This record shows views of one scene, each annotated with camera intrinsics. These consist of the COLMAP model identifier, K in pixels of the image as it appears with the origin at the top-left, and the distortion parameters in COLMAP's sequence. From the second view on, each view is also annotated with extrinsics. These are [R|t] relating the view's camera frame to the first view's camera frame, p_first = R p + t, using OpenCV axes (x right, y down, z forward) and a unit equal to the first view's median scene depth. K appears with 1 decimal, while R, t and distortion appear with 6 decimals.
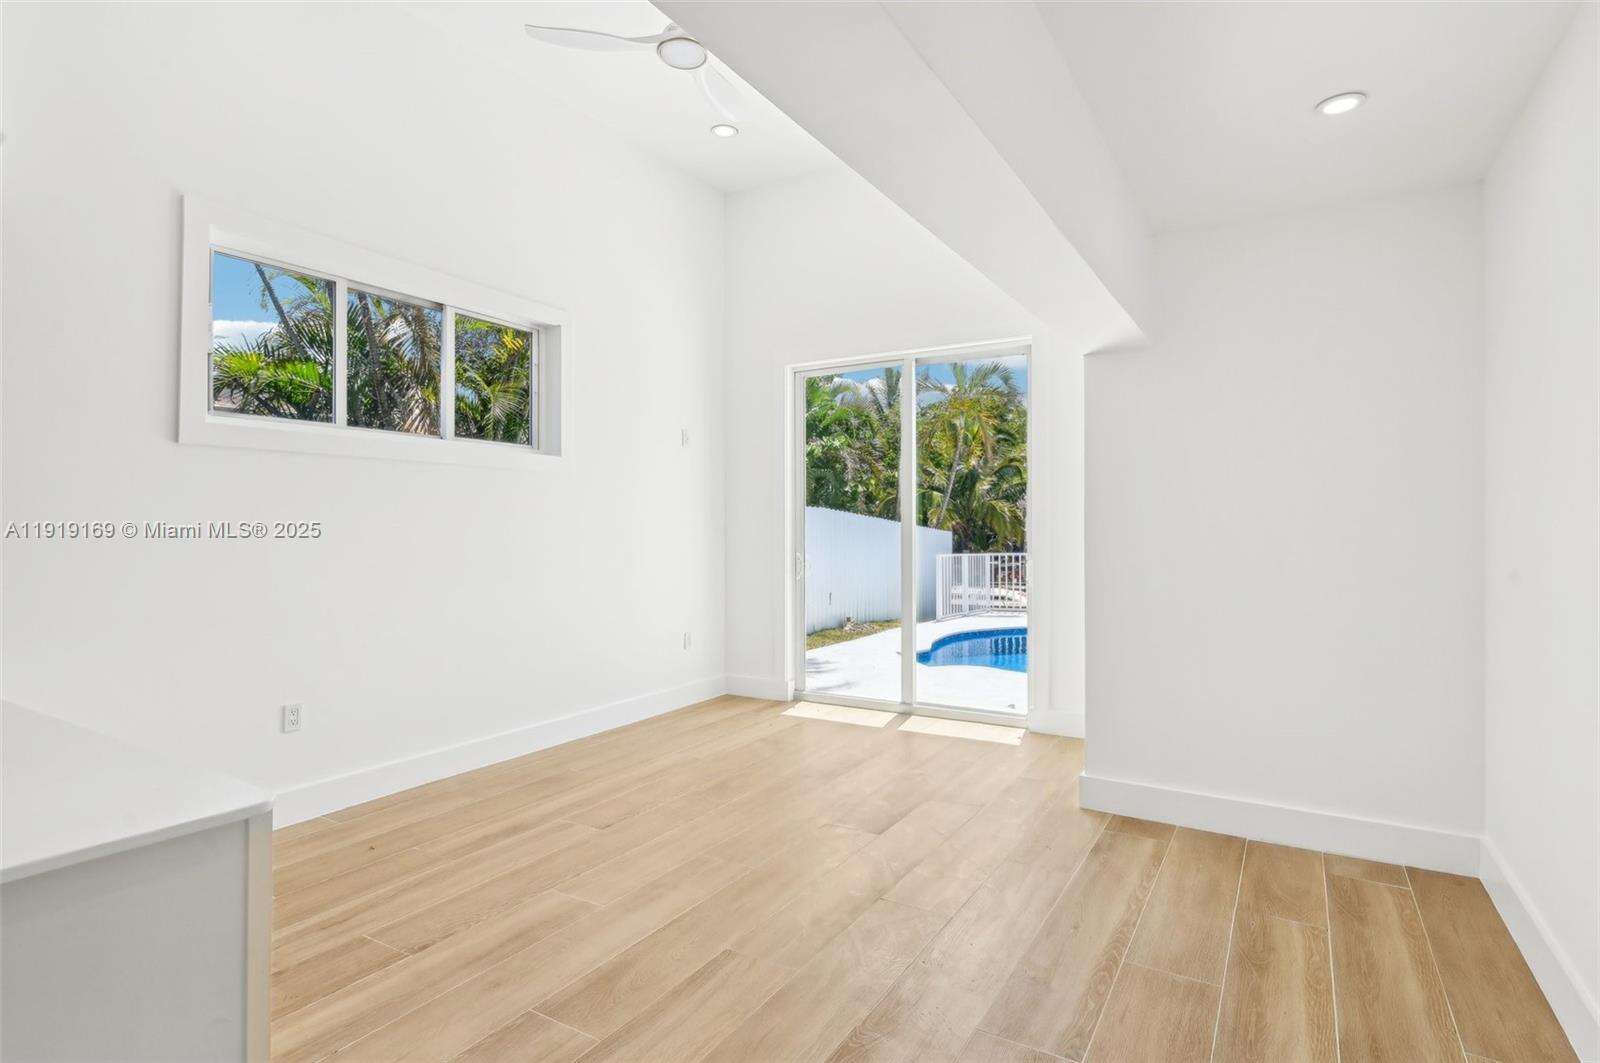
lens RADIAL K [[792.1, 0, 800.2], [0, 792.1, 533.4], [0, 0, 1]] dist [-0.005076, -0.002435]
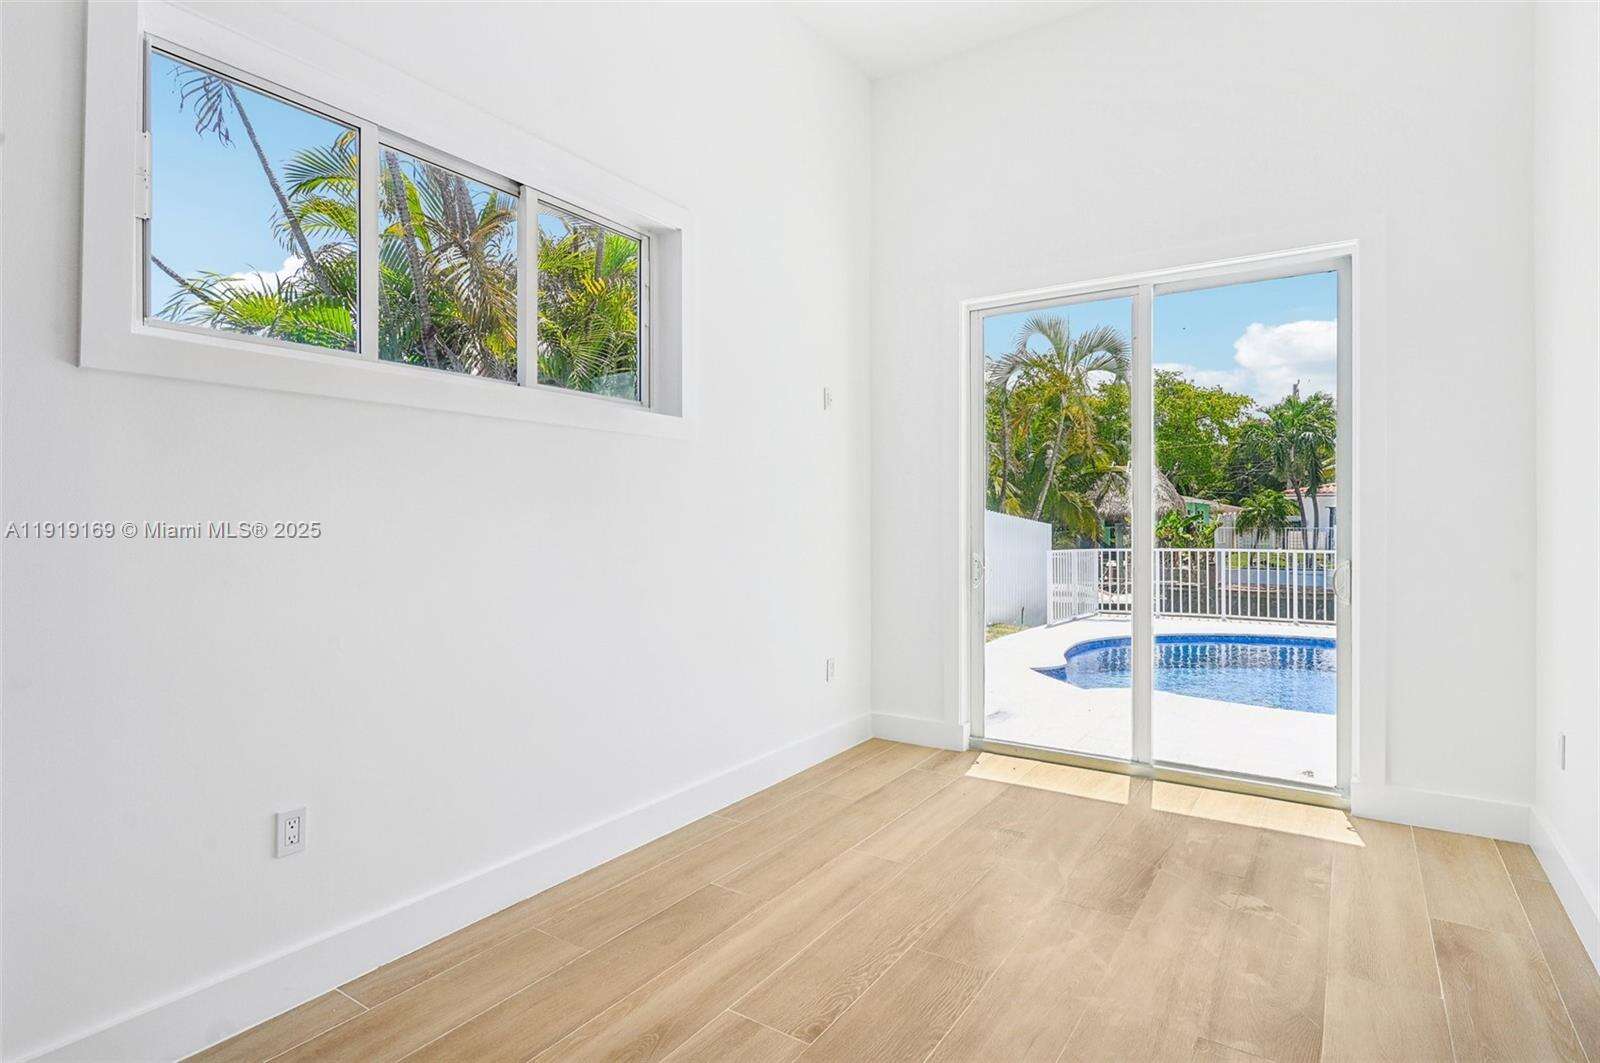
lens RADIAL K [[792.1, 0, 799.1], [0, 792.1, 533.3], [0, 0, 1]] dist [-0.005076, -0.002435]
pose [[0.998706, 0.000450, -0.050846, -0.138426], [0.000006, 0.999960, 0.008971, -0.000794], [0.050848, -0.008960, 0.998666, 0.259402]]
